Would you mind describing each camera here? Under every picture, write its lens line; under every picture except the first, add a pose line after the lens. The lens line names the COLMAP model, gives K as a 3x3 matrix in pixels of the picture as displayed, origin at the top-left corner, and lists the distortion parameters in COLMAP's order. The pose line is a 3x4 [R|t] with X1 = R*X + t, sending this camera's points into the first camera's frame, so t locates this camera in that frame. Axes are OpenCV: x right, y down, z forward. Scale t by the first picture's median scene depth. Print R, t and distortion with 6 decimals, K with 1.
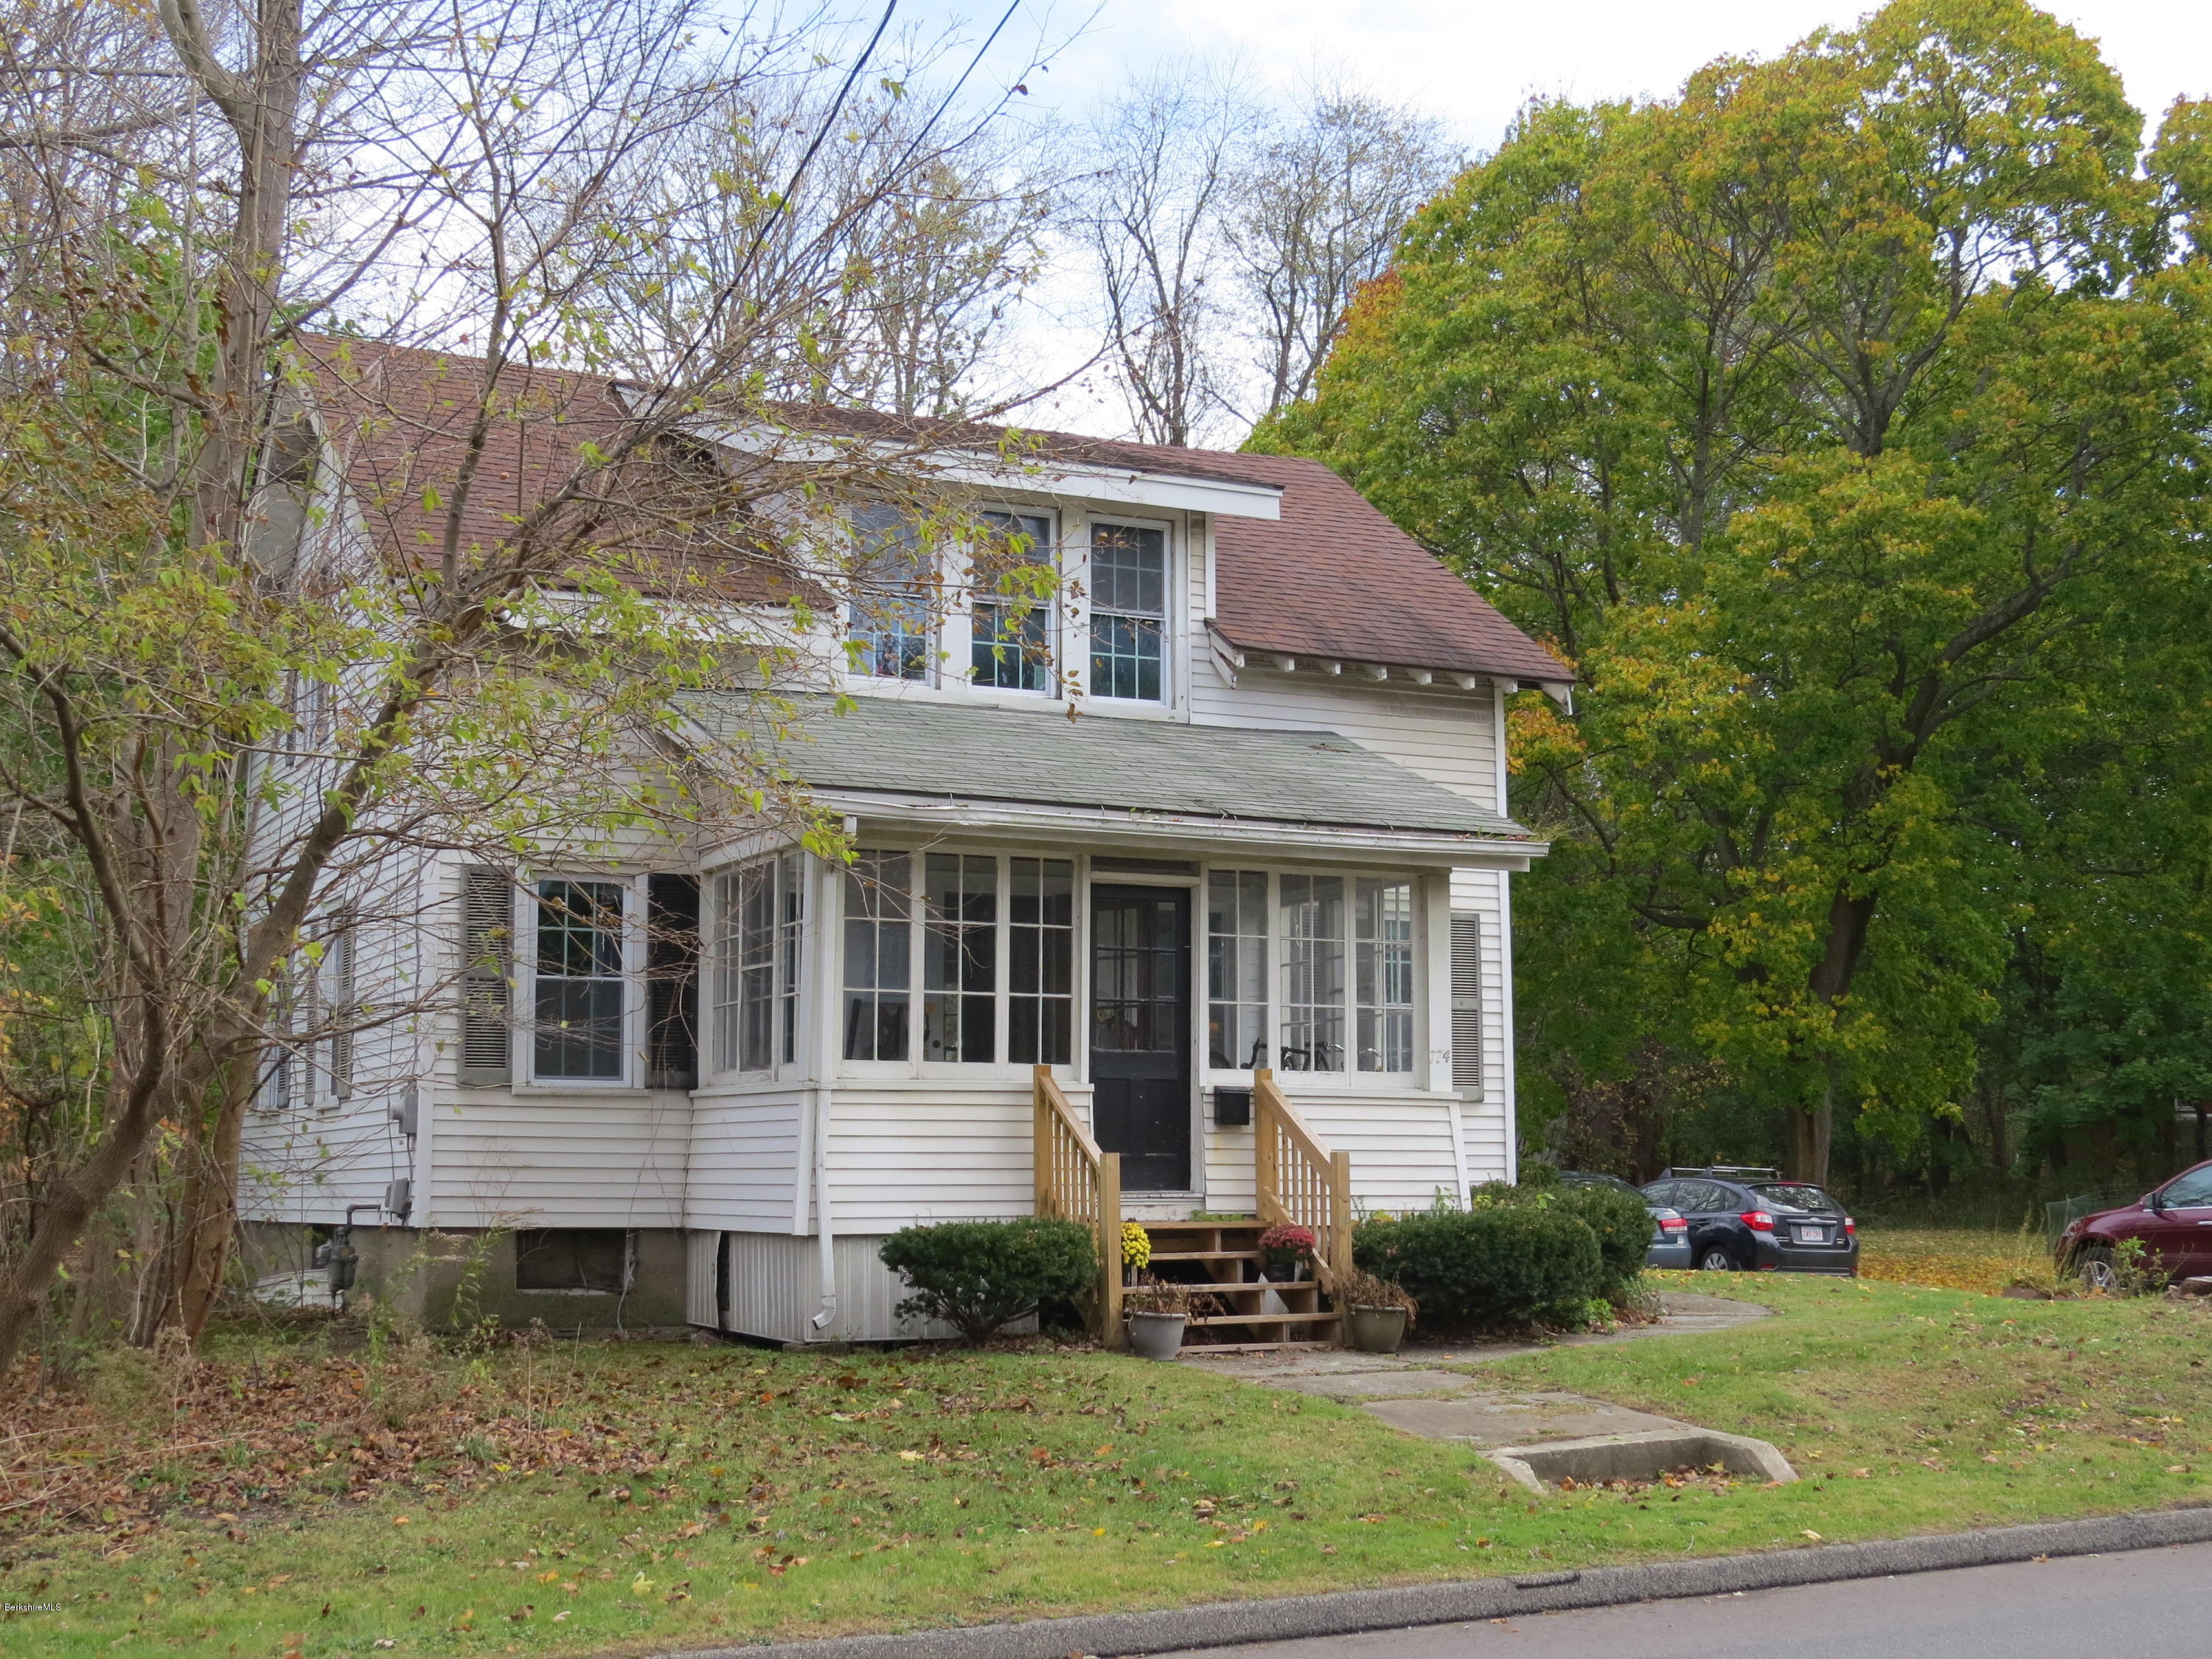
lens RADIAL K [[2860.7, 0, 1117.0], [0, 2860.7, 827.6], [0, 0, 1]] dist [-0.122854, 0.000000]
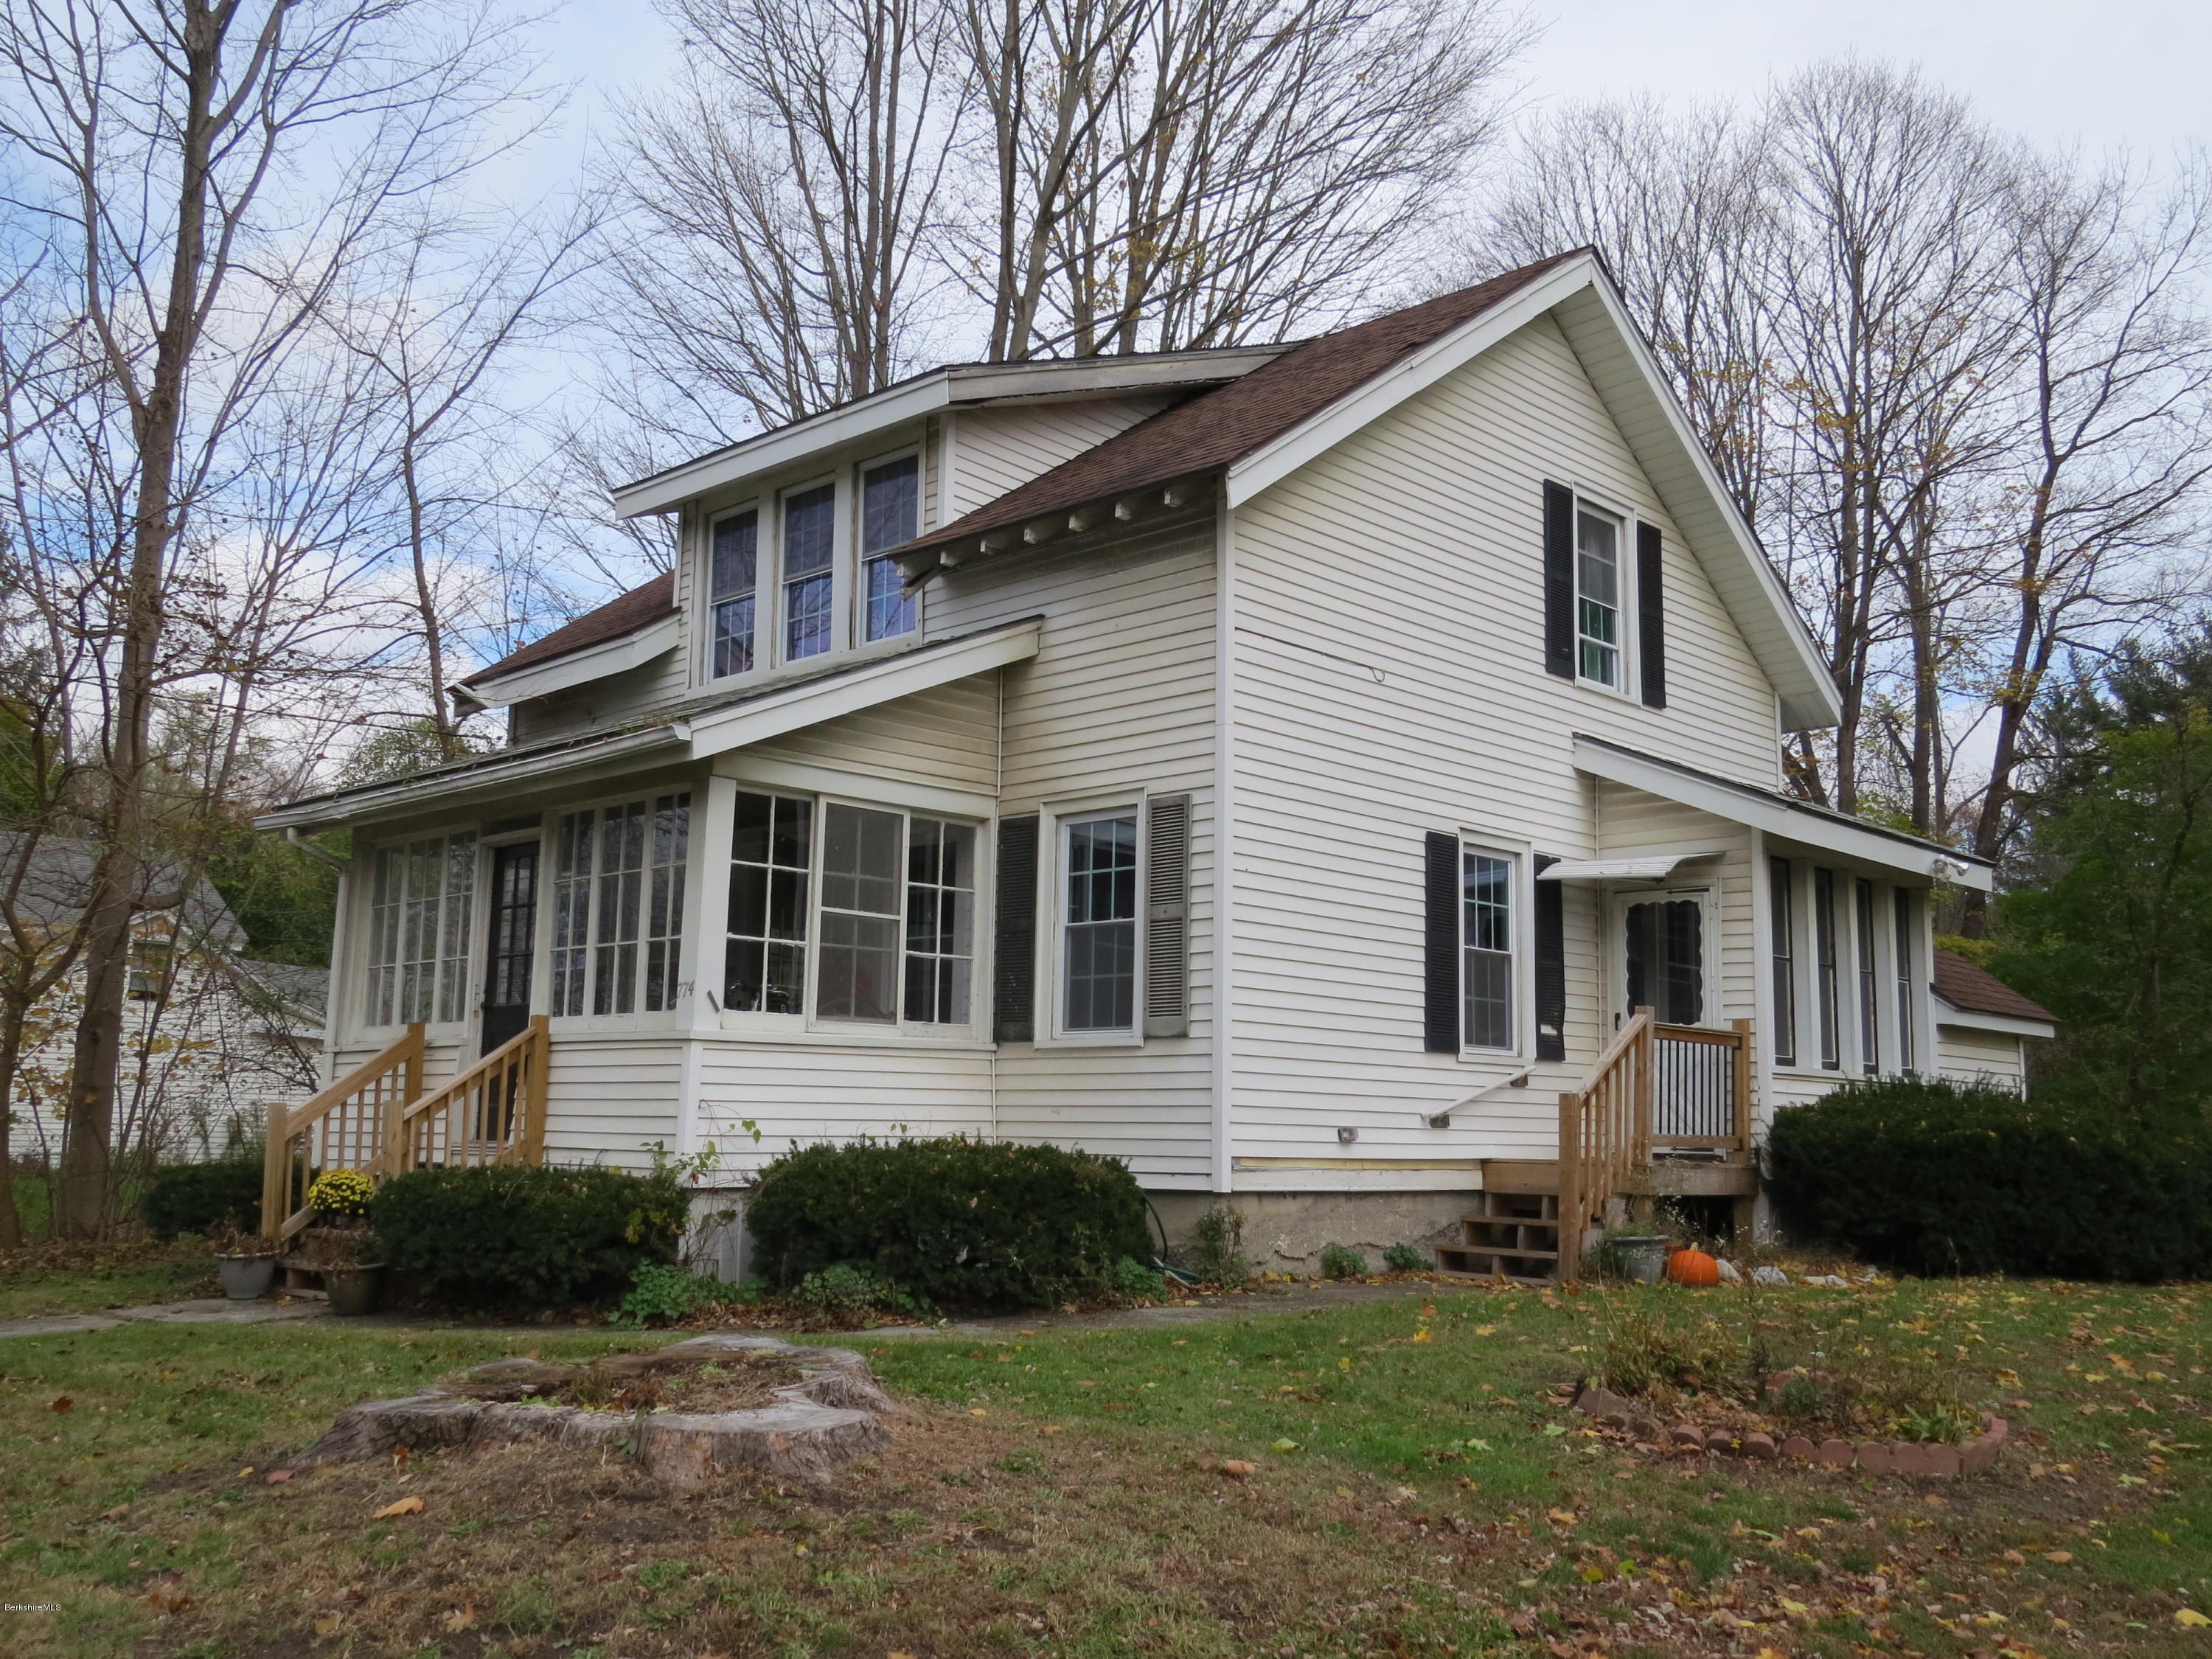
lens RADIAL K [[2065.2, 0, 1126.2], [0, 2065.2, 832.2], [0, 0, 1]] dist [-0.051272, 0.000000]
pose [[0.345513, -0.133864, -0.928817, 0.752871], [0.107154, 0.988927, -0.102667, 0.113213], [0.932276, -0.064054, 0.356031, 0.920471]]
